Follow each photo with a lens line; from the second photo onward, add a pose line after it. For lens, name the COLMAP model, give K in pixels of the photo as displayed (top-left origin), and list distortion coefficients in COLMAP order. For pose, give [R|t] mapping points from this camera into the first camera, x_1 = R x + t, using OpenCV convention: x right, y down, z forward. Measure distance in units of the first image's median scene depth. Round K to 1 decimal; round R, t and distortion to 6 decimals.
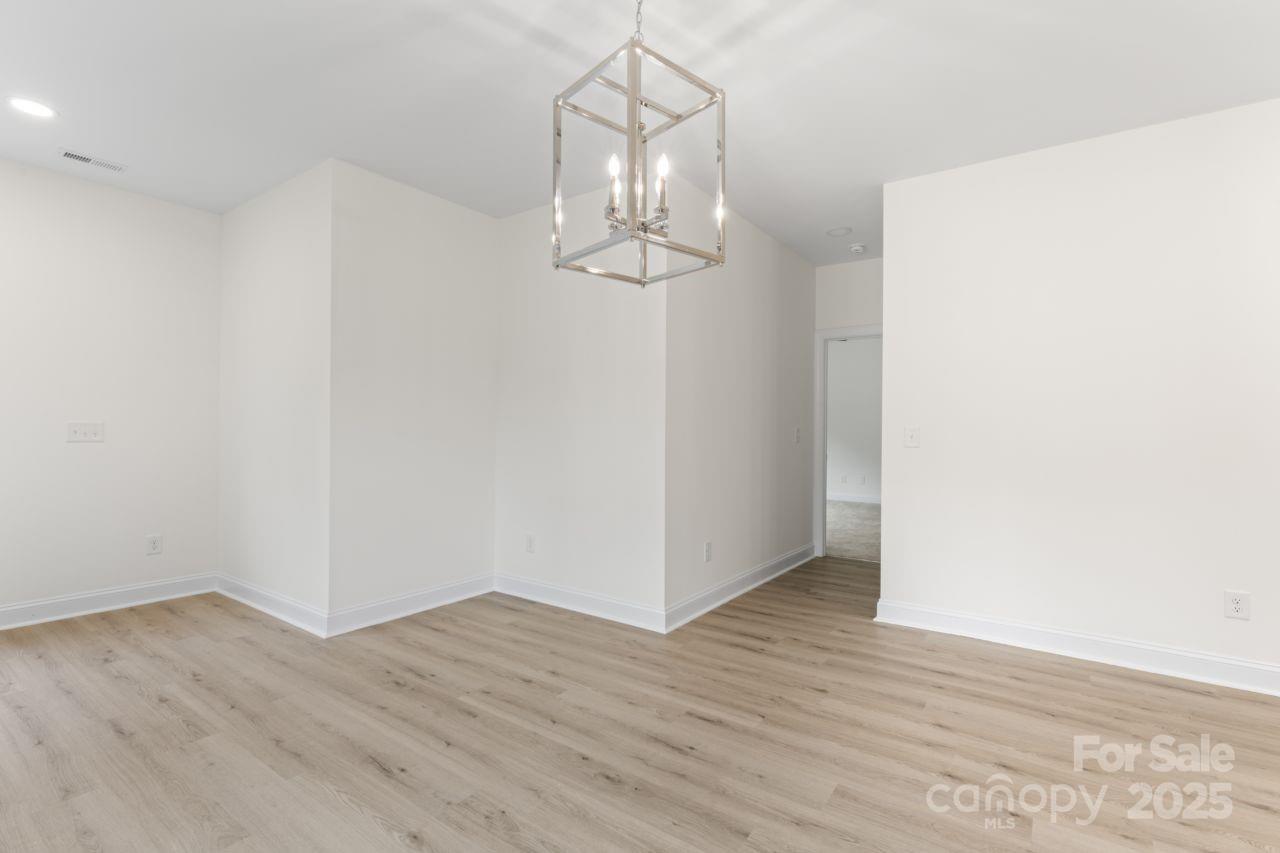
lens RADIAL K [[585.9, 0, 646.0], [0, 585.9, 423.1], [0, 0, 1]] dist [0.003058, 0.000172]
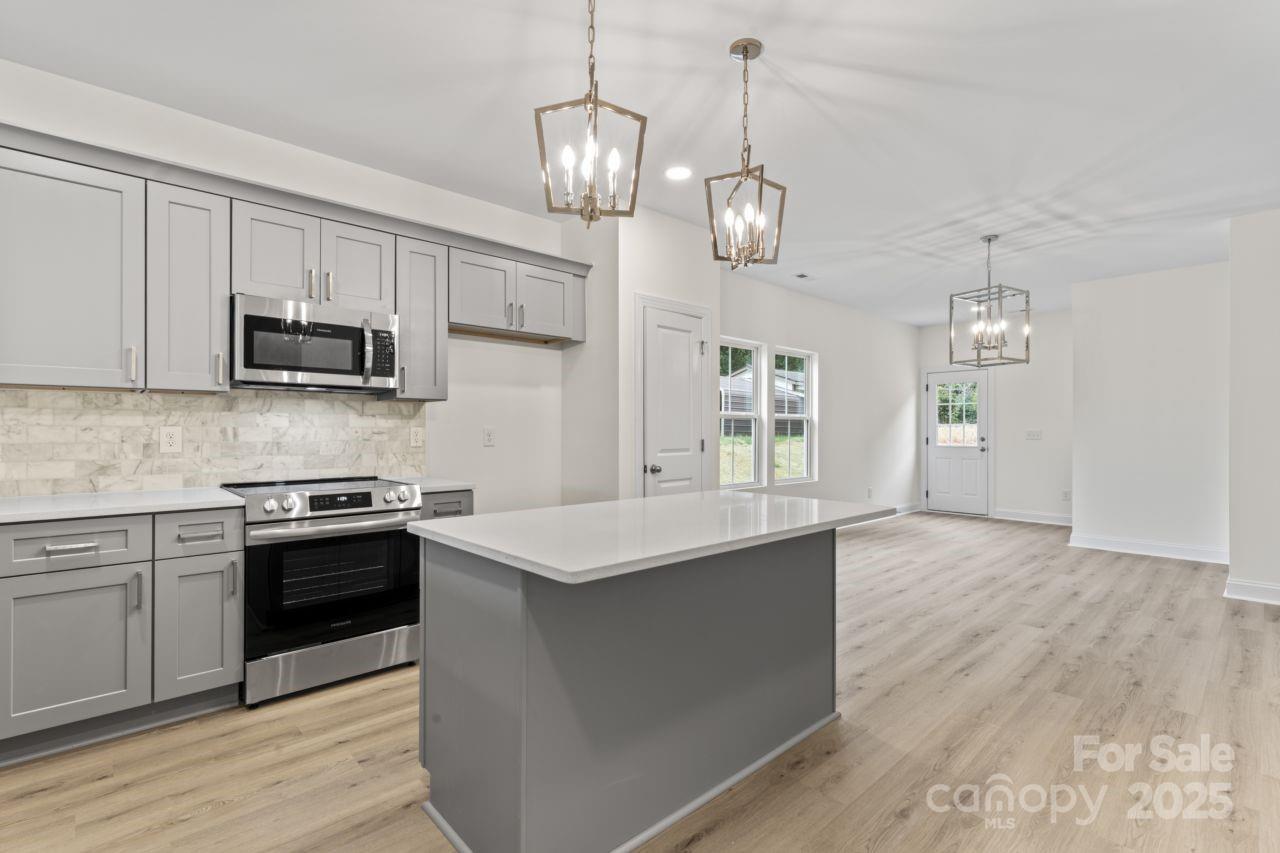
lens RADIAL K [[591.1, 0, 637.5], [0, 591.1, 430.3], [0, 0, 1]] dist [-0.001142, -0.000130]
pose [[-0.201859, -0.007036, -0.979389, 2.049811], [0.003680, 0.999962, -0.007942, 0.021172], [0.979408, -0.005207, -0.201825, 0.065722]]
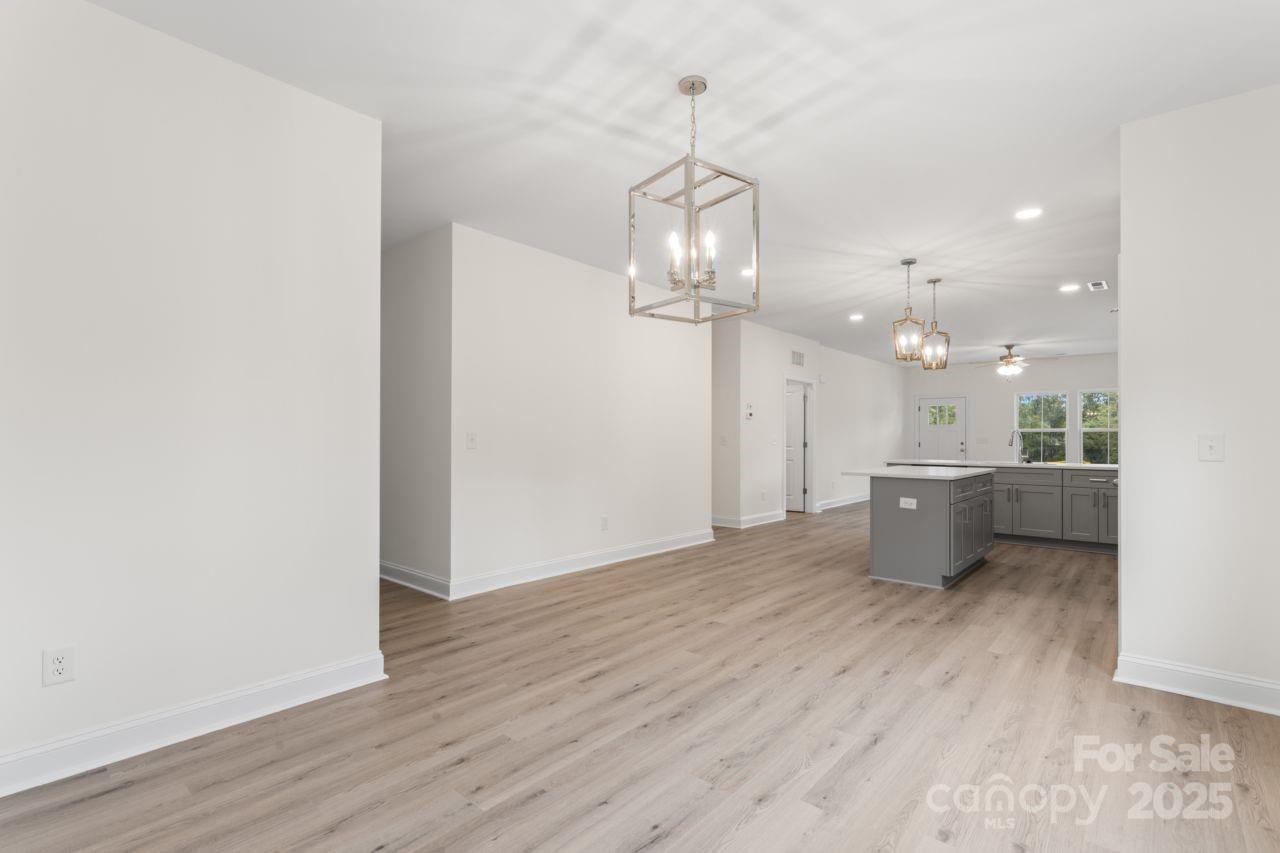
lens RADIAL K [[591.1, 0, 637.5], [0, 591.1, 430.3], [0, 0, 1]] dist [-0.001142, -0.000130]
pose [[0.100842, 0.004828, 0.994891, -1.049221], [-0.011225, 0.999930, -0.003714, 0.009442], [-0.994839, -0.010793, 0.100889, 0.772042]]
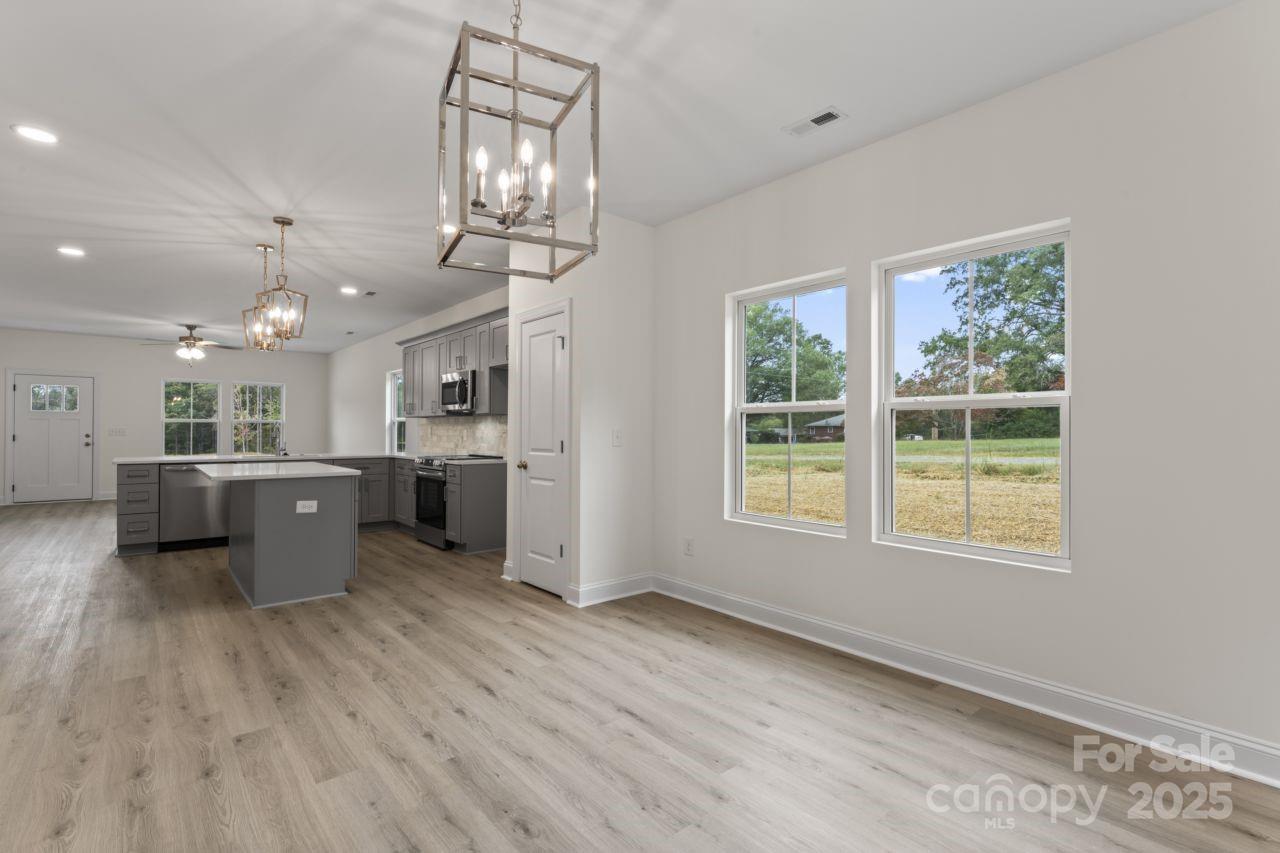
lens RADIAL K [[591.2, 0, 635.9], [0, 591.2, 428.5], [0, 0, 1]] dist [0.007571, -0.000529]
pose [[-0.968084, -0.010782, 0.250395, -0.349859], [-0.014037, 0.999839, -0.011216, 0.016214], [-0.250234, -0.014373, -0.968079, 1.461531]]
